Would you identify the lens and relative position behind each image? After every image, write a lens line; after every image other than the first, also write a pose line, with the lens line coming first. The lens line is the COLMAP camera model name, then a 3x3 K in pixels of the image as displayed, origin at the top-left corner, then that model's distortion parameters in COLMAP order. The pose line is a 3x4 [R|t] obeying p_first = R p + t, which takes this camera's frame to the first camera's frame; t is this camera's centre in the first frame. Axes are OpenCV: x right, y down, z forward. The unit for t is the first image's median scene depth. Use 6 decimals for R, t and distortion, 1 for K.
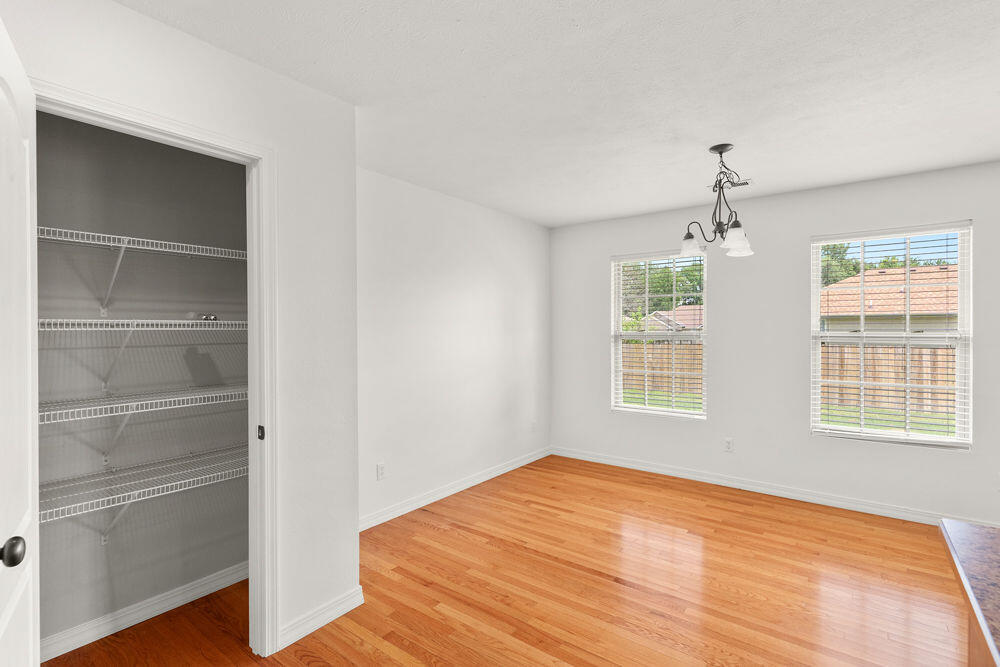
lens RADIAL K [[480.1, 0, 494.7], [0, 480.1, 329.0], [0, 0, 1]] dist [0.001373, -0.000115]
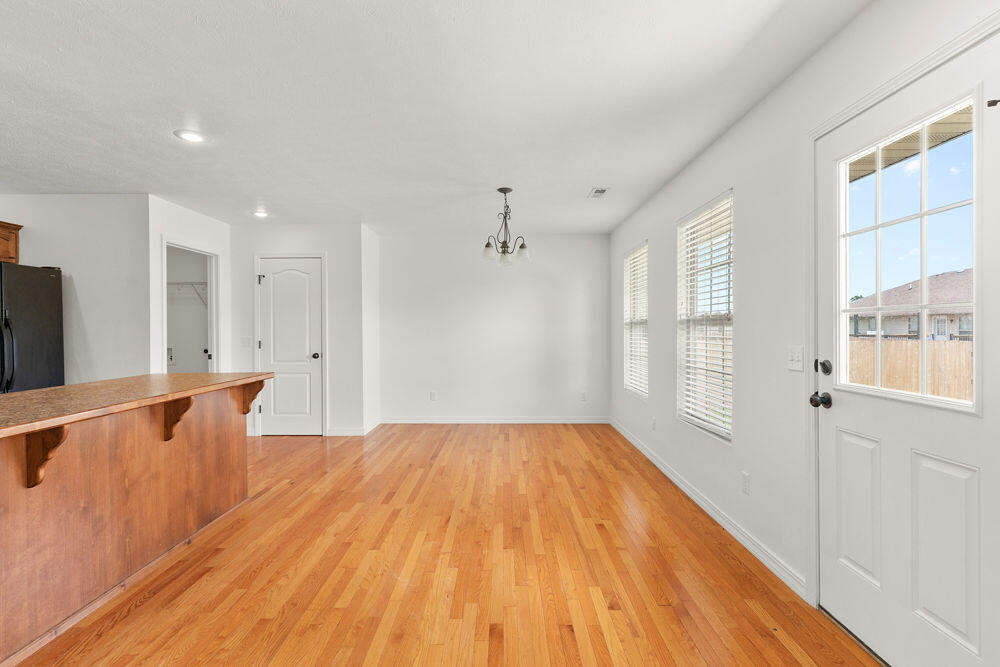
lens RADIAL K [[480.1, 0, 494.7], [0, 480.1, 329.0], [0, 0, 1]] dist [0.001373, -0.000115]
pose [[0.592244, 0.001802, -0.805757, 1.416039], [0.000252, 0.999997, 0.002422, 0.034998], [0.805759, -0.001637, 0.592242, 0.103057]]
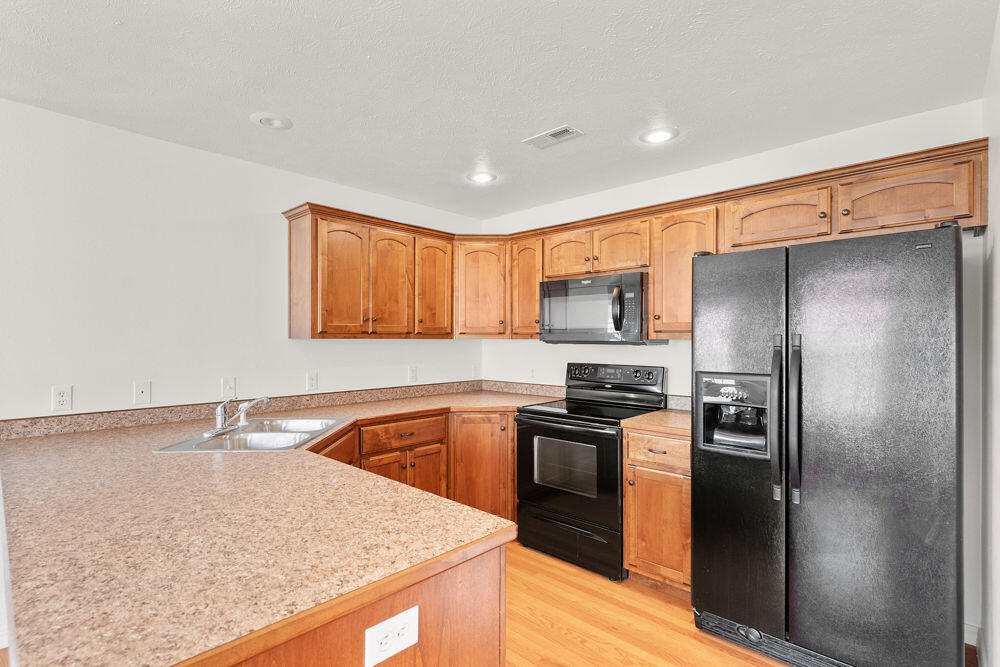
lens RADIAL K [[480.6, 0, 496.2], [0, 480.6, 339.5], [0, 0, 1]] dist [0.003357, 0.000520]
pose [[-0.994802, 0.000462, 0.101823, 0.126393], [0.000530, 1.000000, 0.000641, -0.001749], [-0.101823, 0.000691, -0.994802, 0.481169]]
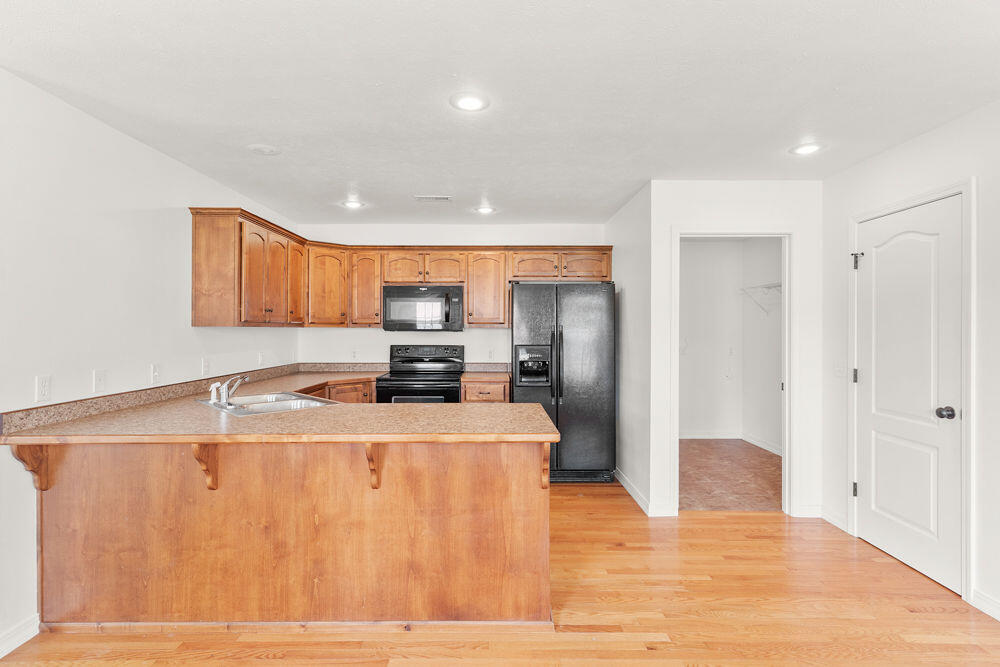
lens RADIAL K [[480.1, 0, 494.7], [0, 480.1, 329.0], [0, 0, 1]] dist [0.001373, -0.000115]
pose [[-0.796074, 0.000192, -0.605200, 0.730714], [-0.000773, 0.999999, 0.001333, 0.000113], [0.605199, 0.001529, -0.796073, 0.759424]]
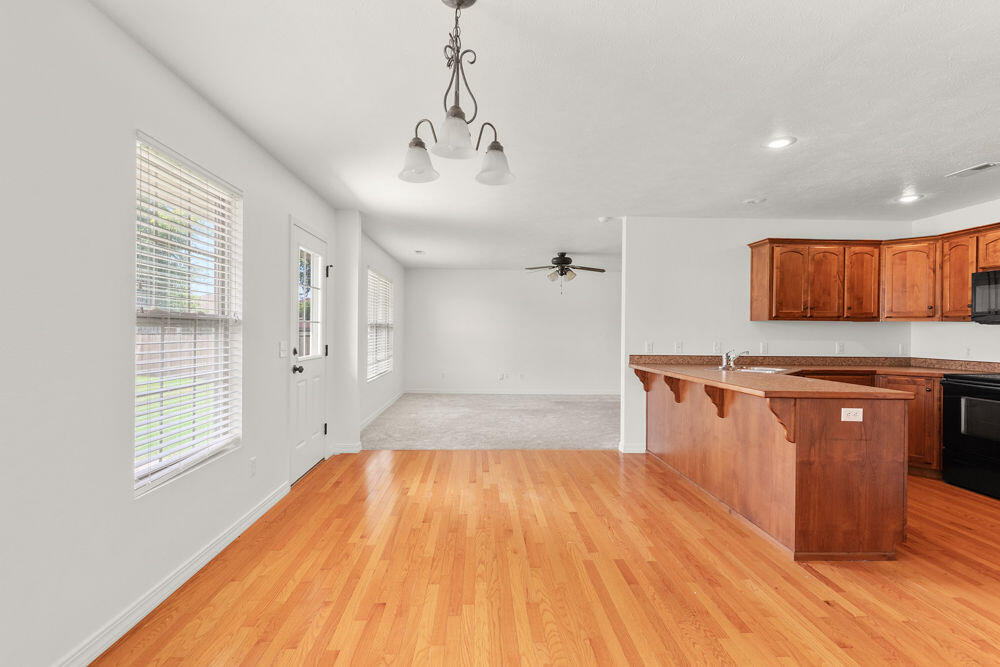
lens RADIAL K [[468.8, 0, 499.0], [0, 468.8, 331.4], [0, 0, 1]] dist [0.000756, -0.000366]
pose [[-0.643110, -0.006515, 0.765746, -0.005177], [-0.007298, 0.999971, 0.002379, 0.032528], [-0.765739, -0.004058, -0.643139, 1.165760]]
